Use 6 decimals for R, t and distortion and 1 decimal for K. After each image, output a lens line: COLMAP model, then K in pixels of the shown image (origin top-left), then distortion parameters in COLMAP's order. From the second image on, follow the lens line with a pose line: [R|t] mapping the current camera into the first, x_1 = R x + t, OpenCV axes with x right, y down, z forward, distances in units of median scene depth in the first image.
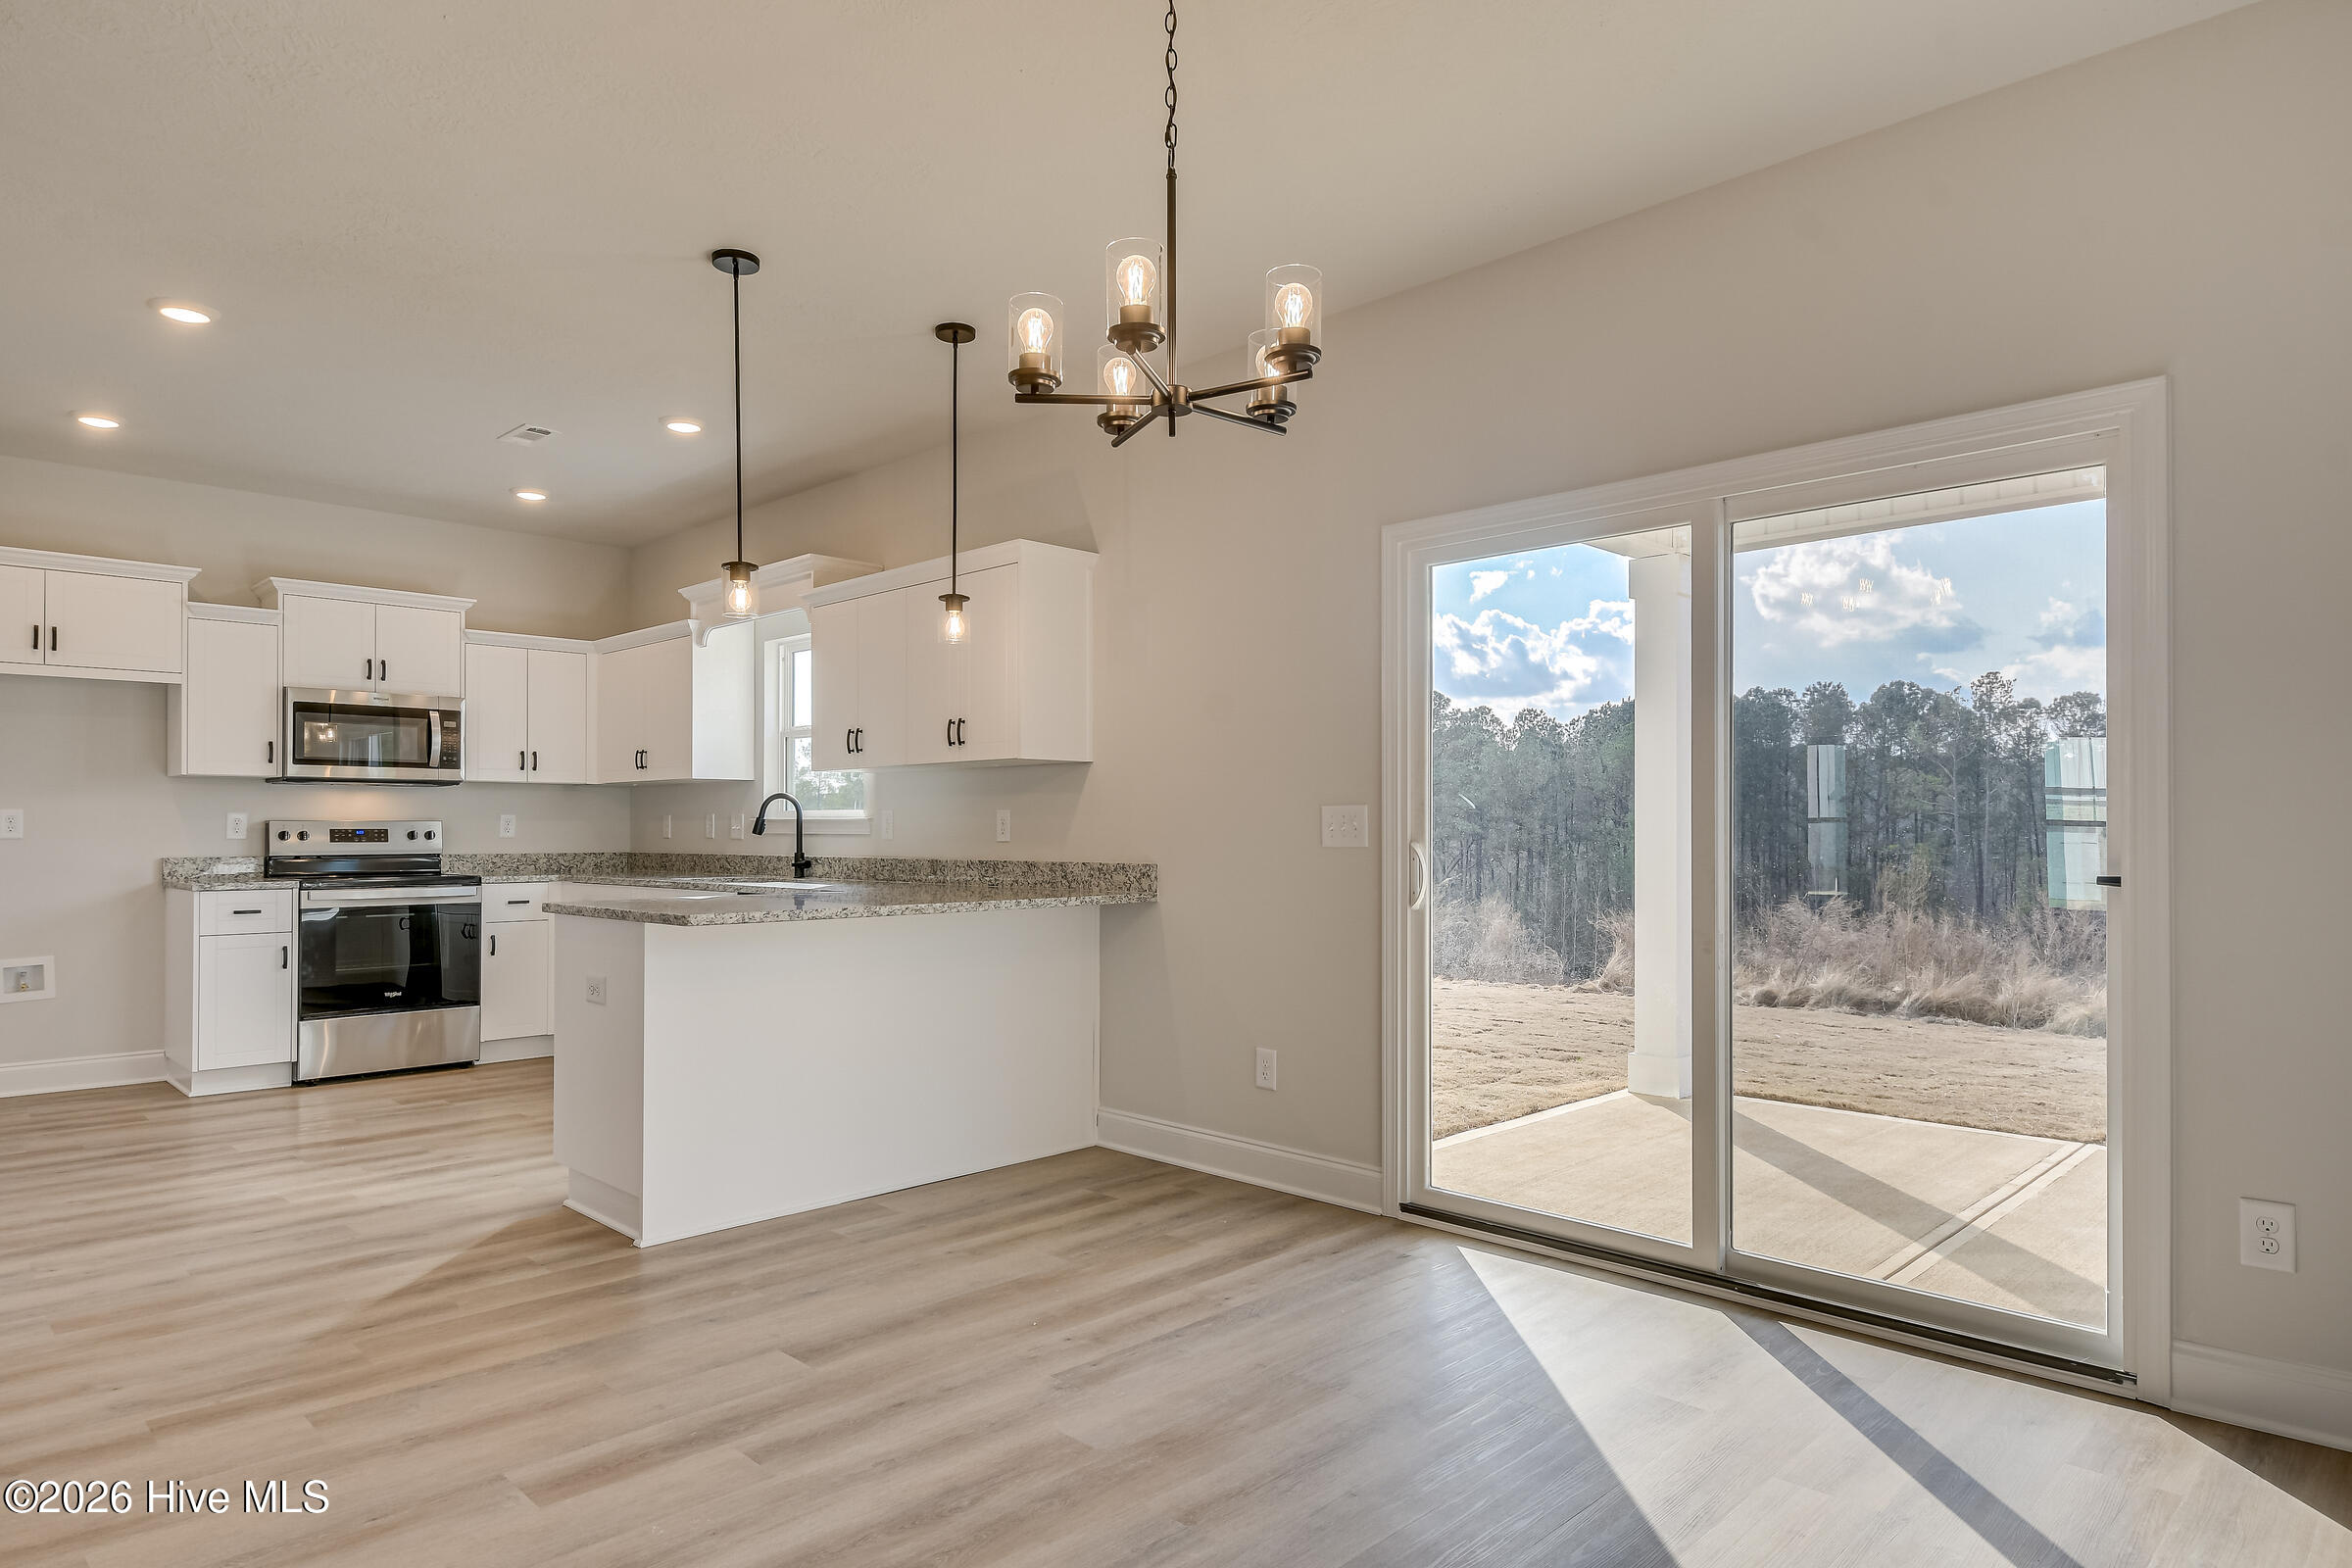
lens RADIAL K [[1340.2, 0, 1176.0], [0, 1340.2, 784.0], [0, 0, 1]] dist [0.005212, 0.000715]
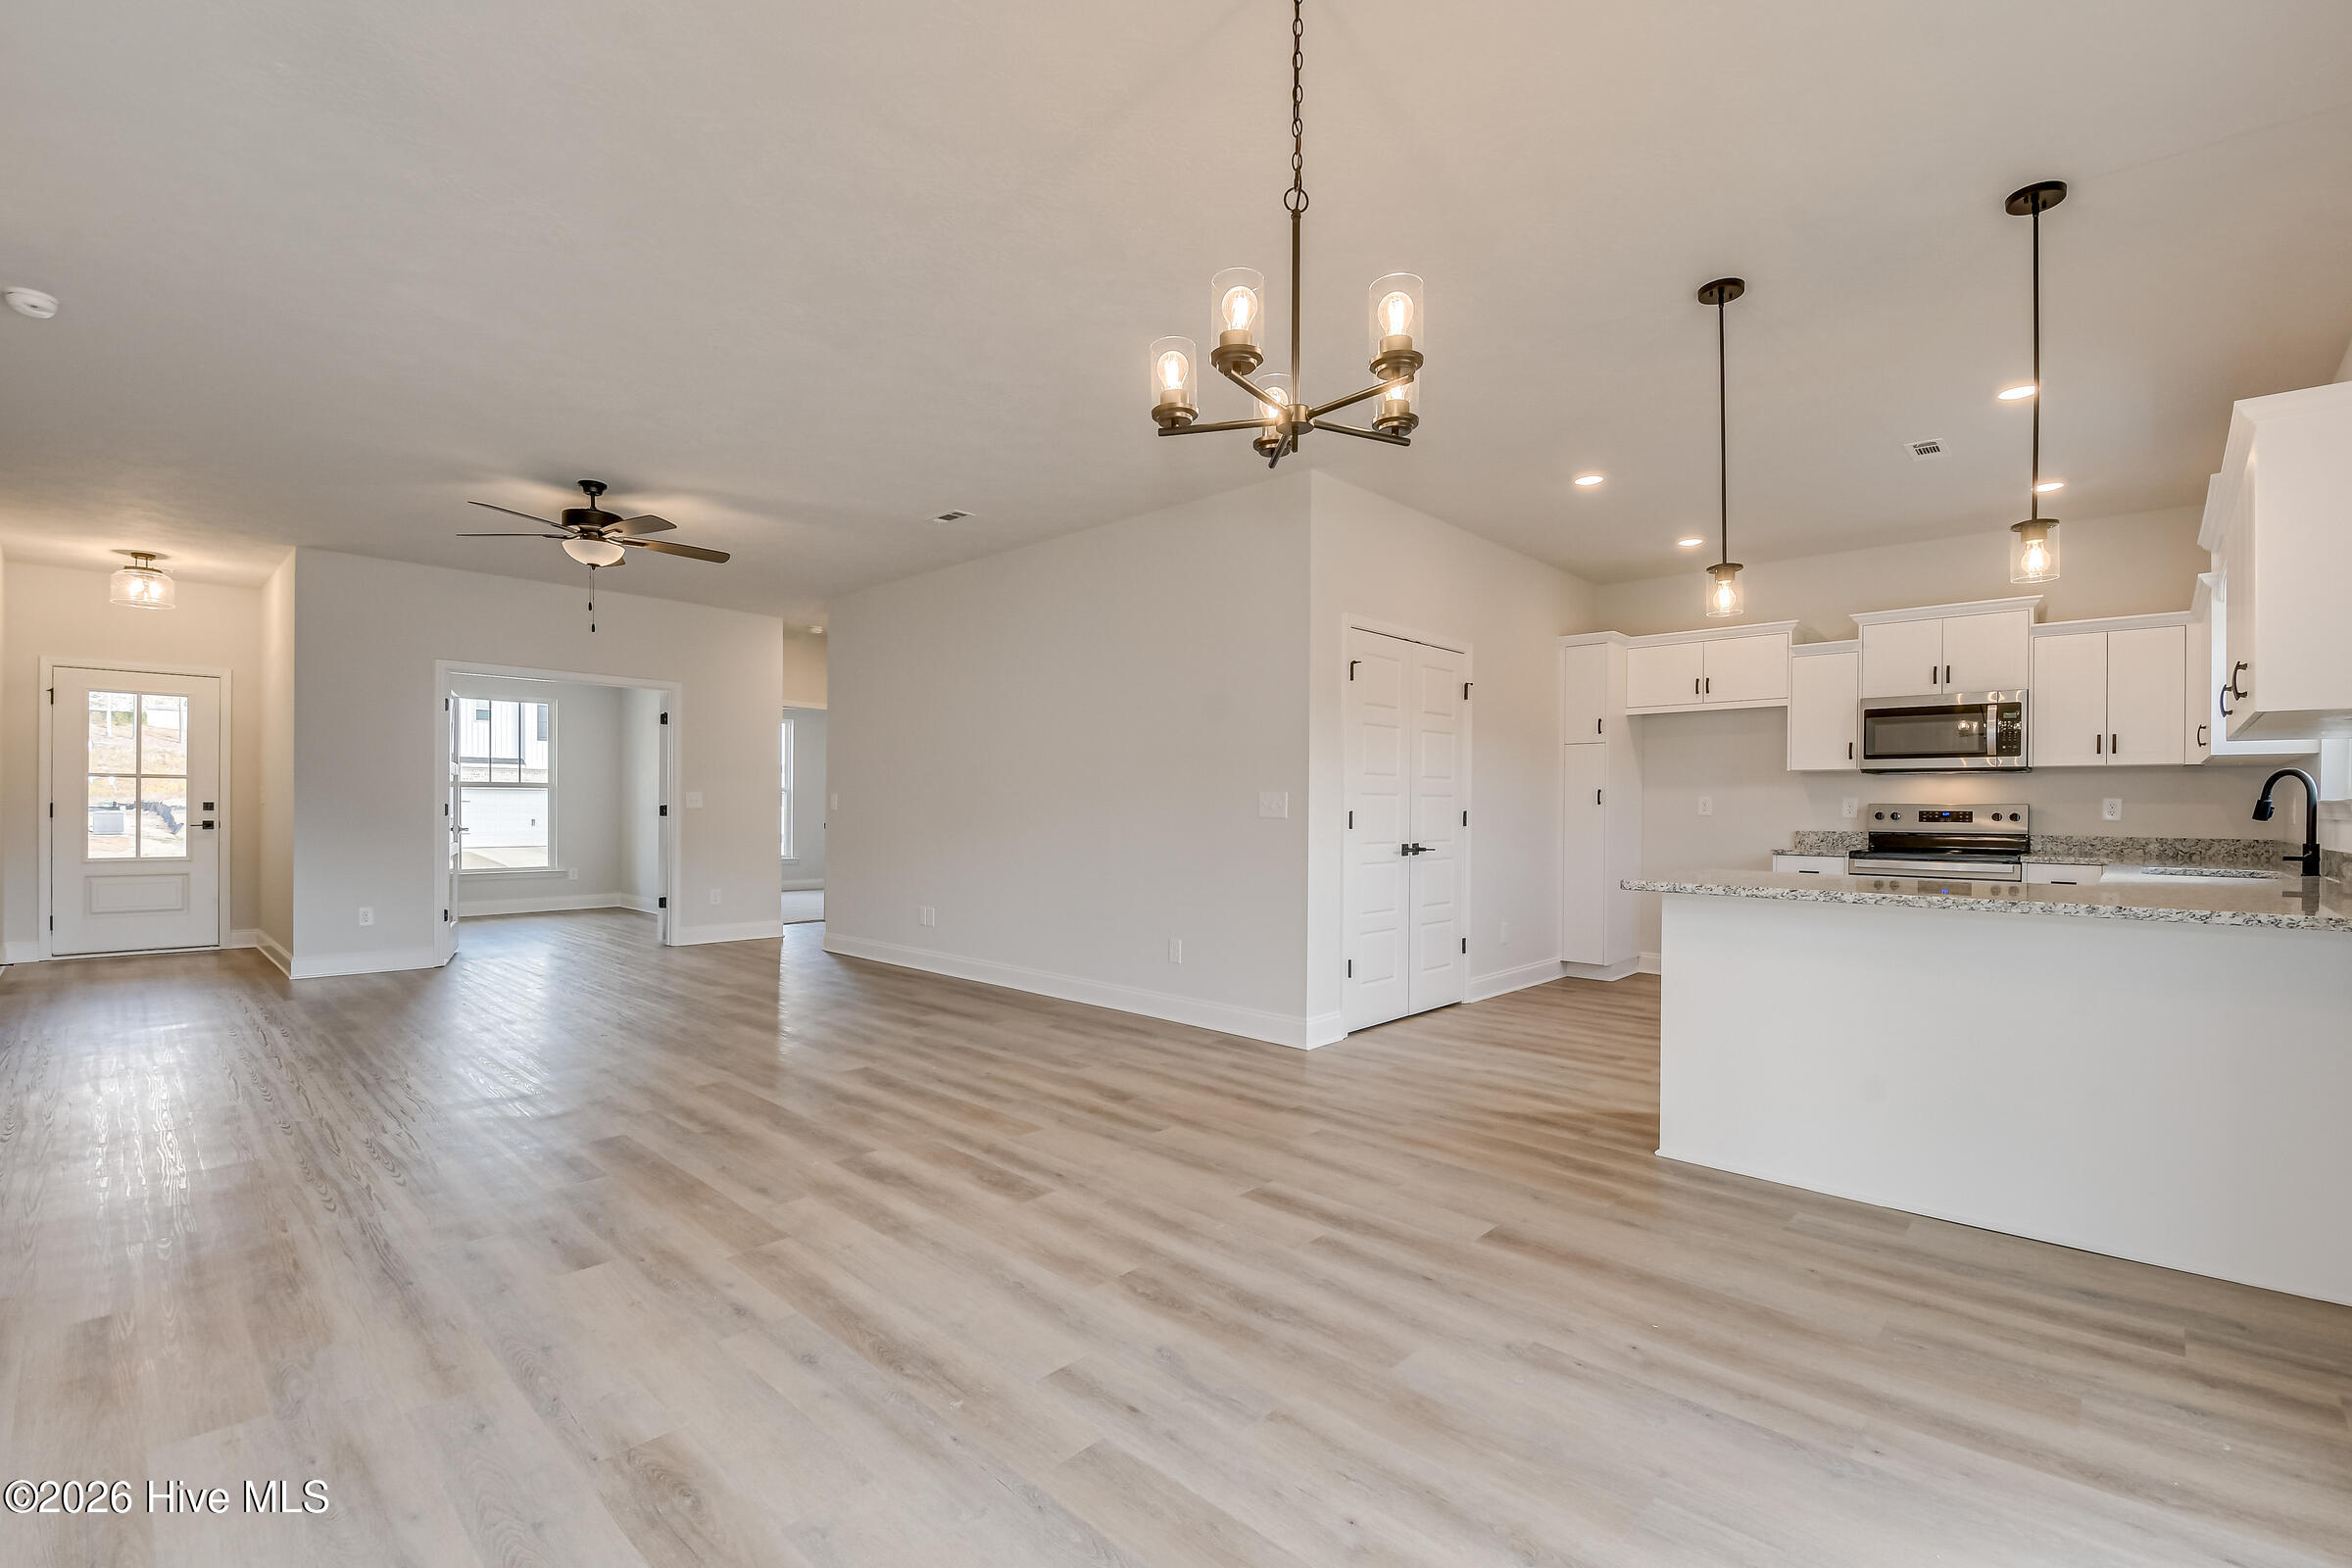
lens RADIAL K [[1053.9, 0, 1165.4], [0, 1053.9, 805.8], [0, 0, 1]] dist [0.001162, -0.014970]
pose [[0.002598, -0.000884, -0.999996, 0.485218], [0.026876, 0.999638, -0.000813, 0.017793], [0.999635, -0.026874, 0.002621, 0.498699]]
